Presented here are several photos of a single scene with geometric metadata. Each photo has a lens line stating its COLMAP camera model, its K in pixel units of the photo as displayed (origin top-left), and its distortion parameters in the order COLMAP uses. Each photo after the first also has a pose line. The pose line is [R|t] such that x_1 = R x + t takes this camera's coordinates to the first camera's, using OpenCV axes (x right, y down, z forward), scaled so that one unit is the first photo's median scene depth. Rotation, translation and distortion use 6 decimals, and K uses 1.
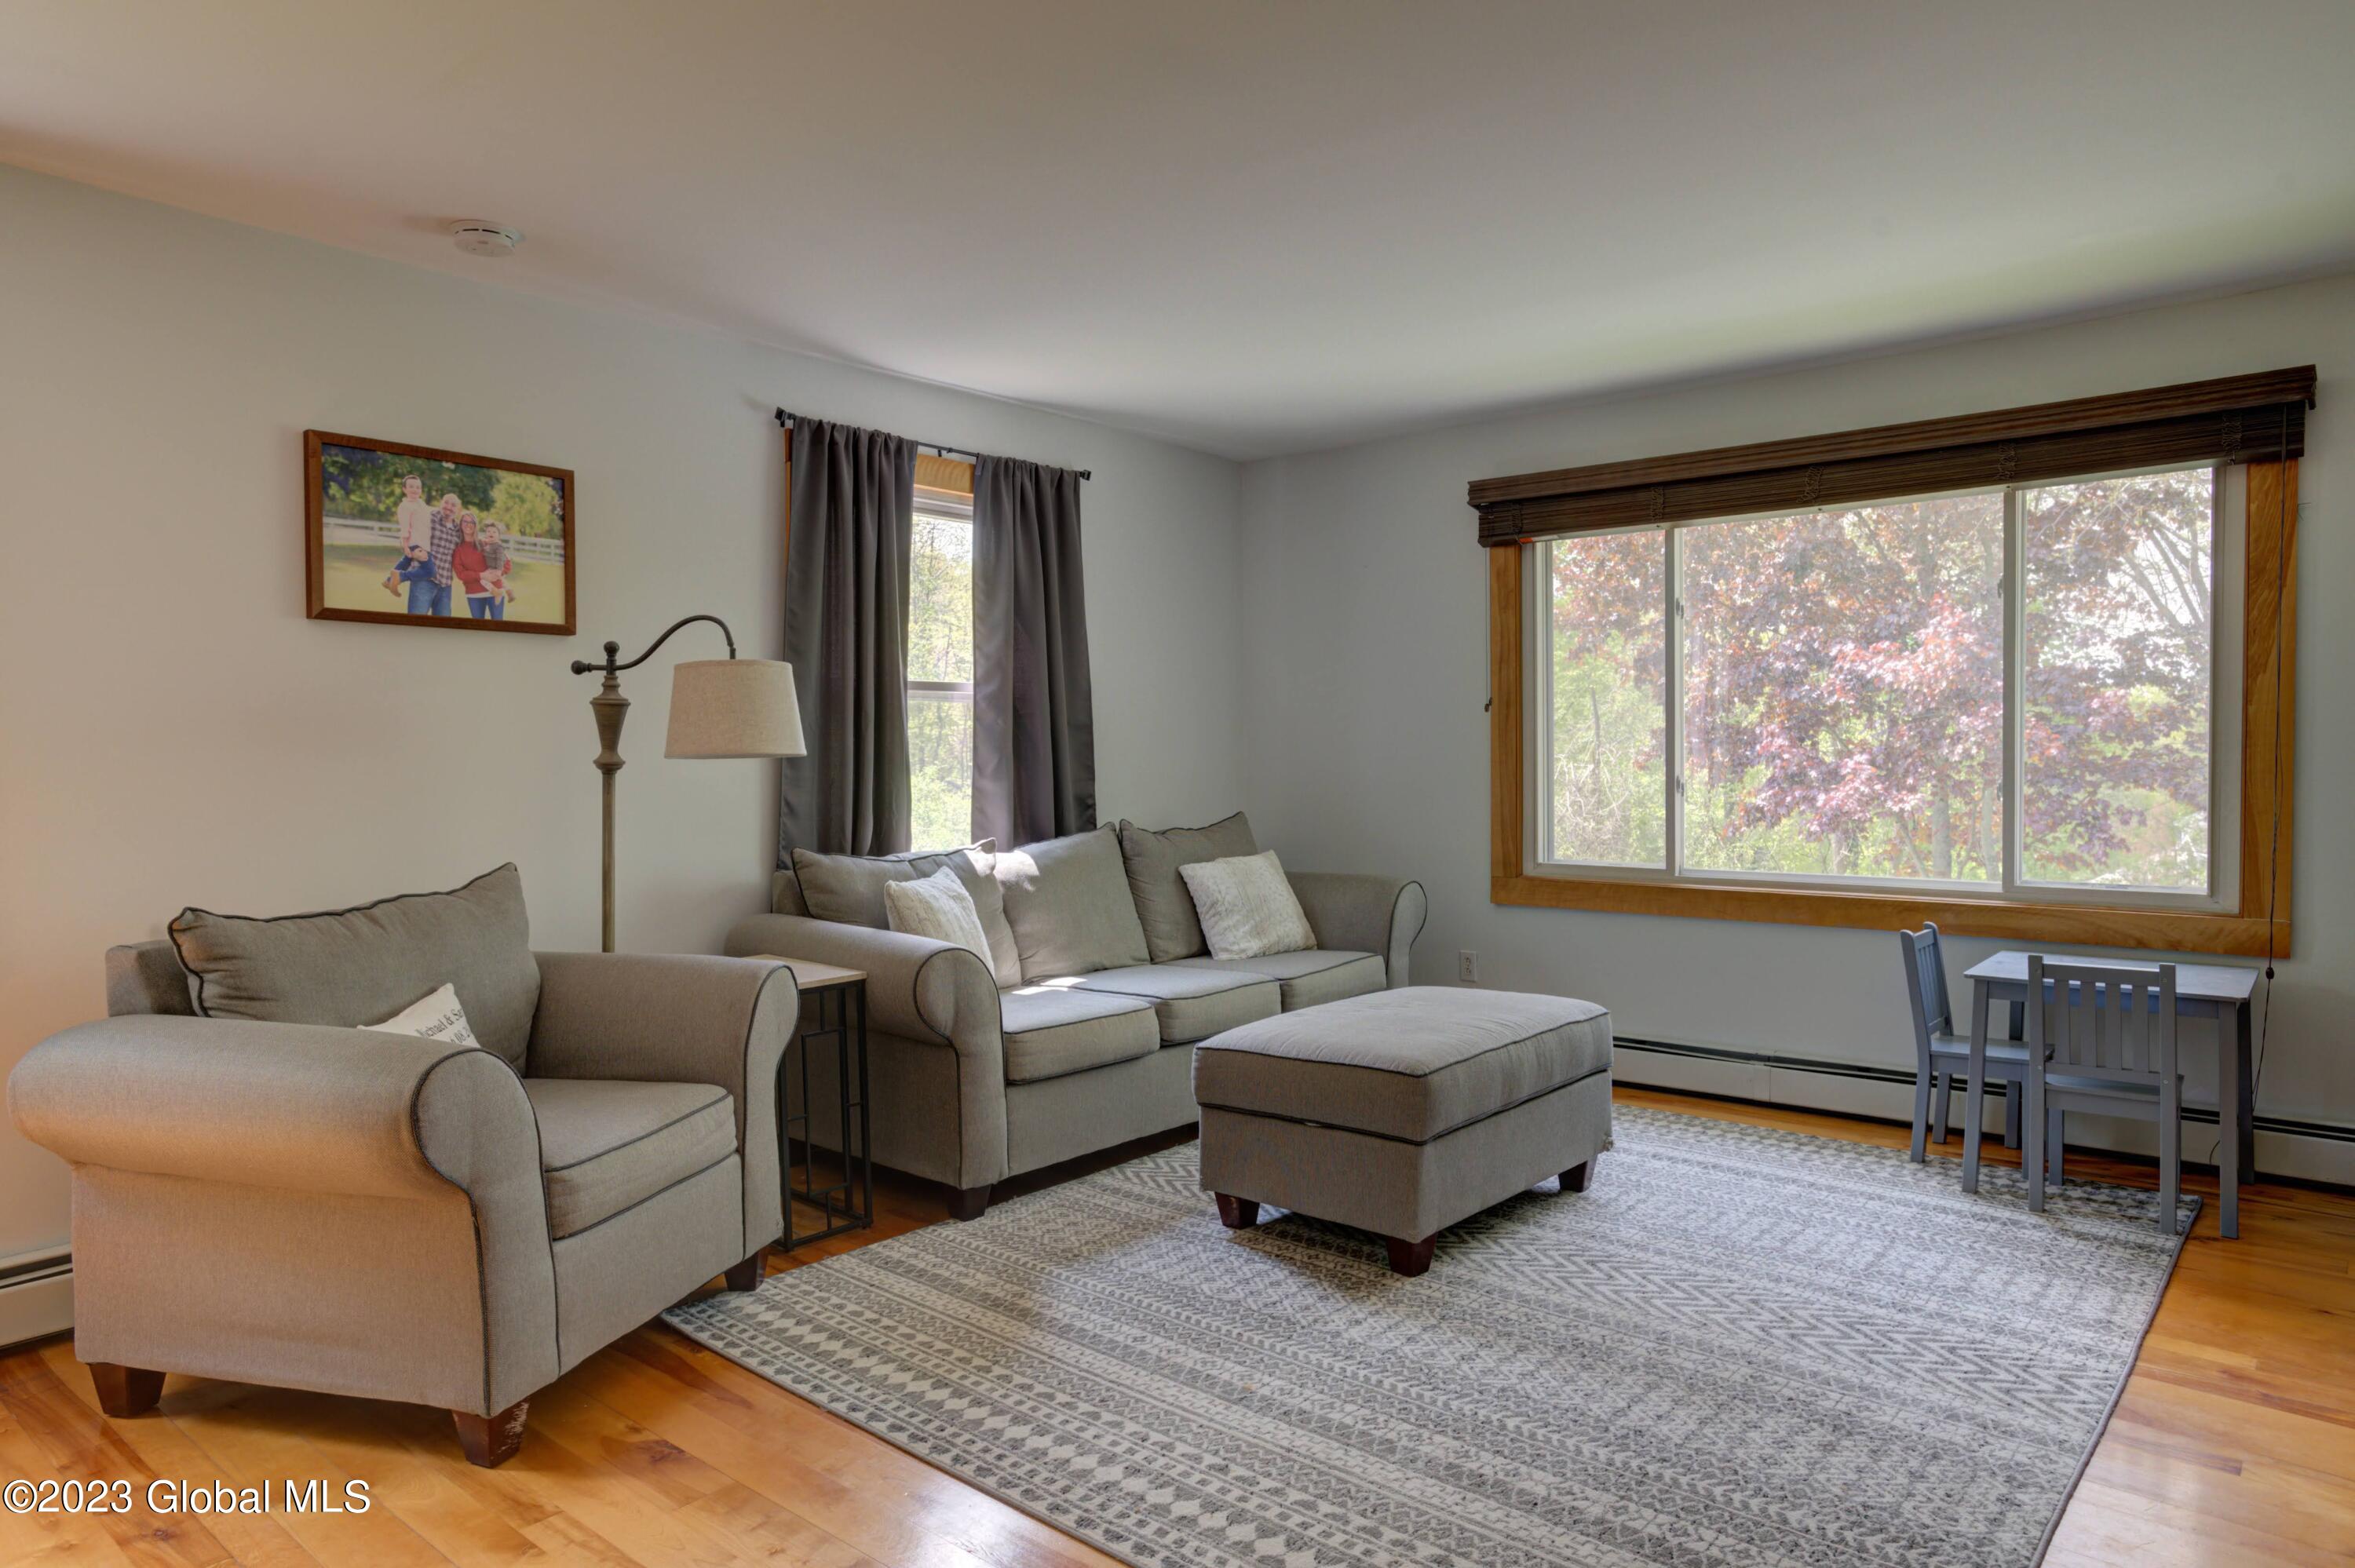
lens RADIAL K [[1462.1, 0, 1176.0], [0, 1462.1, 779.0], [0, 0, 1]] dist [-0.029278, 0.023633]
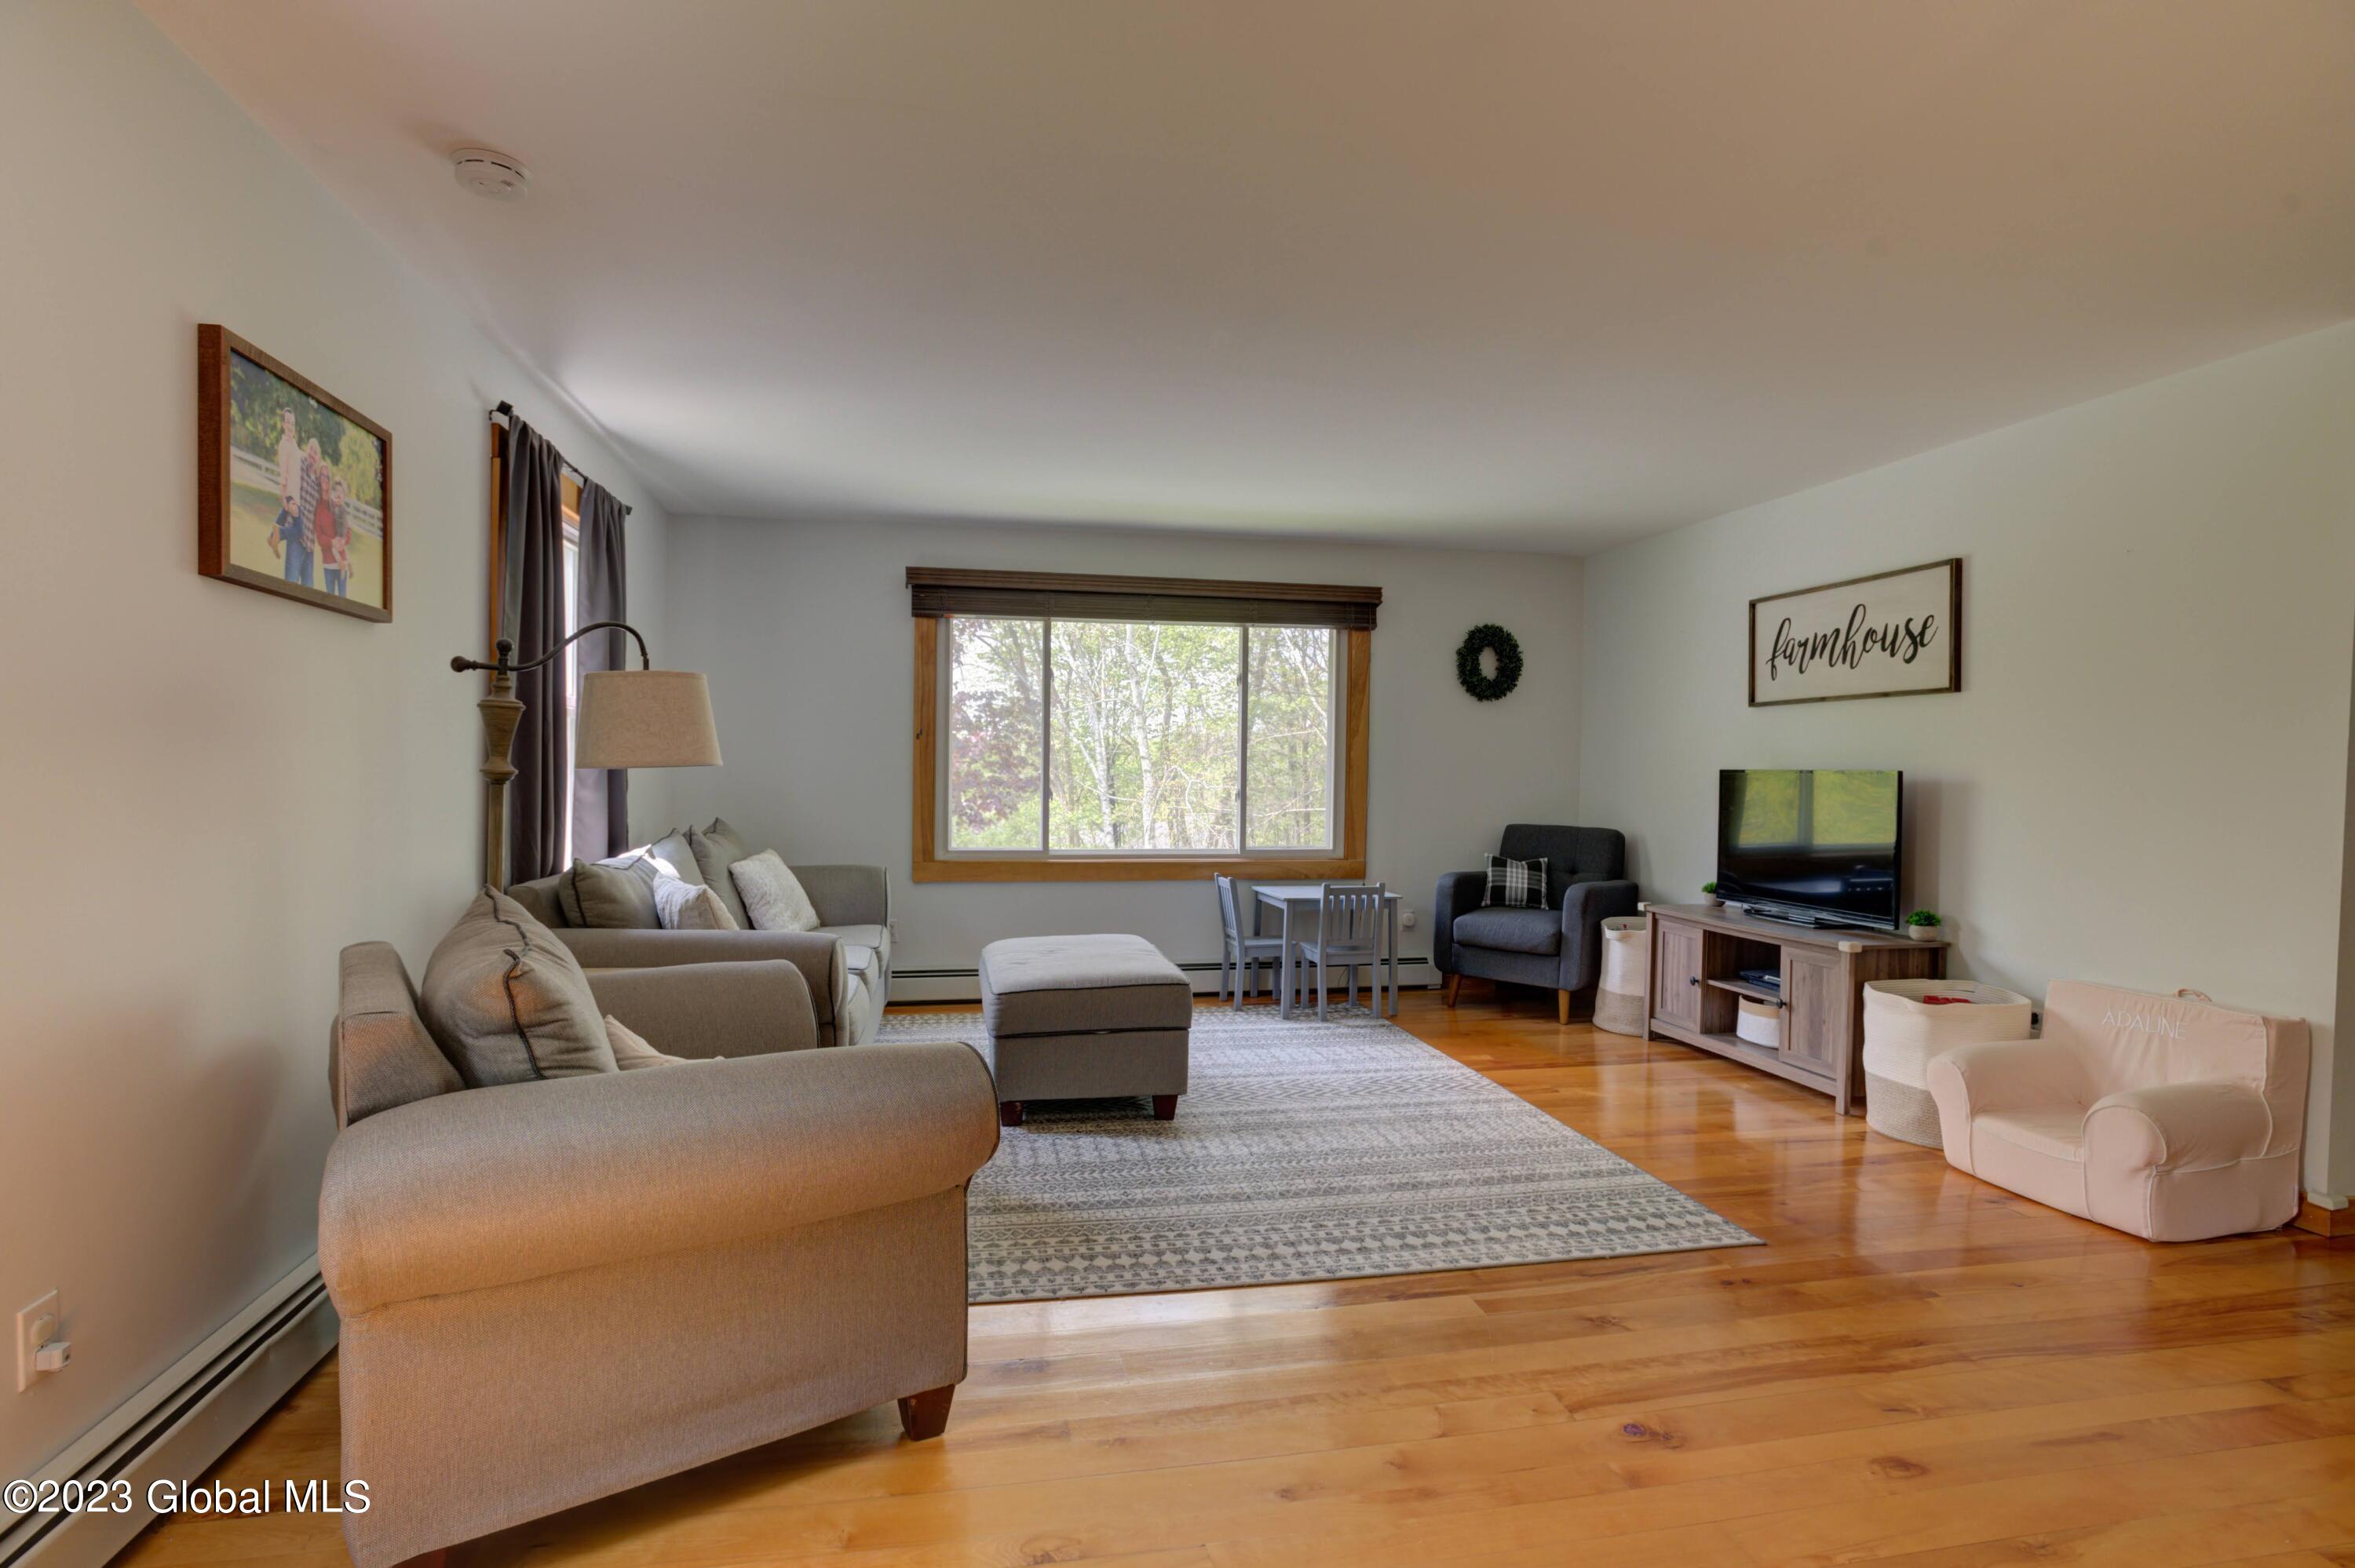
lens RADIAL K [[1156.4, 0, 1171.7], [0, 1156.4, 783.2], [0, 0, 1]] dist [-0.040837, 0.001494]
pose [[0.617824, 0.004435, 0.786304, -0.719845], [0.000850, 0.999980, -0.006309, 0.000958], [-0.786316, 0.004566, 0.617807, 0.242026]]
